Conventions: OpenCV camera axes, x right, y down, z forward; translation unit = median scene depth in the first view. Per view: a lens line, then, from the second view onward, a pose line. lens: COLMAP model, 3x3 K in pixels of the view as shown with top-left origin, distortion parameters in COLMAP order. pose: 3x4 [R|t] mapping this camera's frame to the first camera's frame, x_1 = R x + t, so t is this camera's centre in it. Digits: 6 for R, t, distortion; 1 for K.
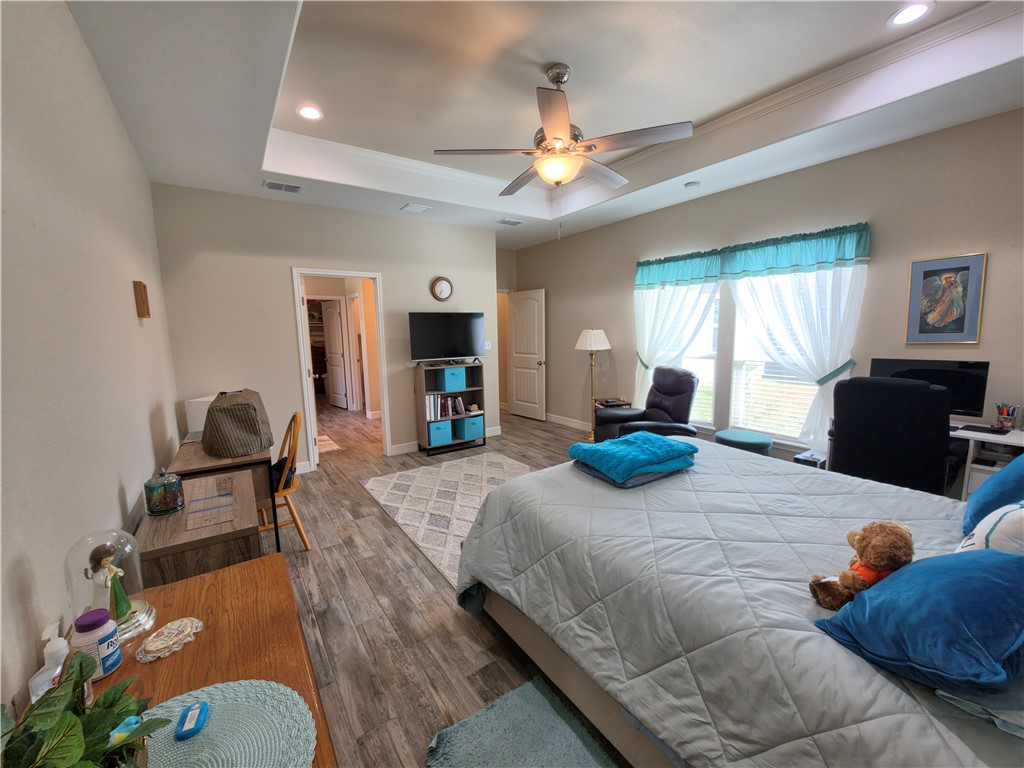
lens RADIAL K [[410.4, 0, 519.8], [0, 410.4, 391.1], [0, 0, 1]] dist [-0.003044, -0.000233]
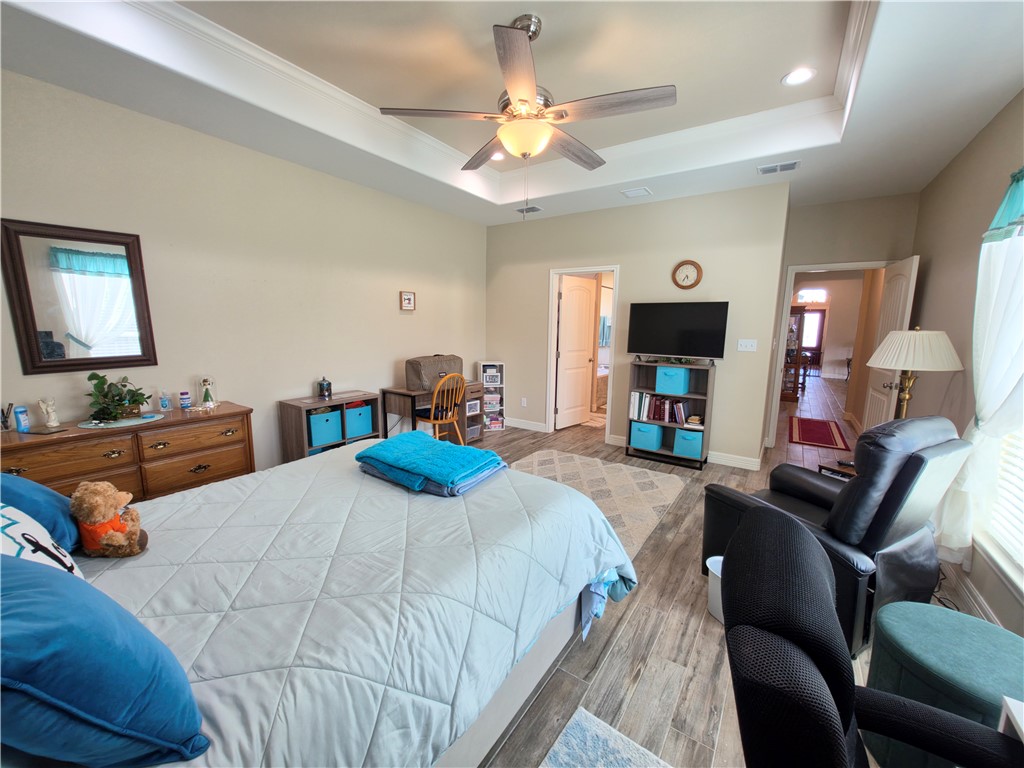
lens RADIAL K [[410.4, 0, 497.8], [0, 410.4, 394.3], [0, 0, 1]] dist [-0.003044, -0.000233]
pose [[0.340078, 0.188723, -0.921266, 0.520389], [-0.159919, 0.976993, 0.141106, -0.064947], [0.926700, 0.099341, 0.362434, 0.359862]]
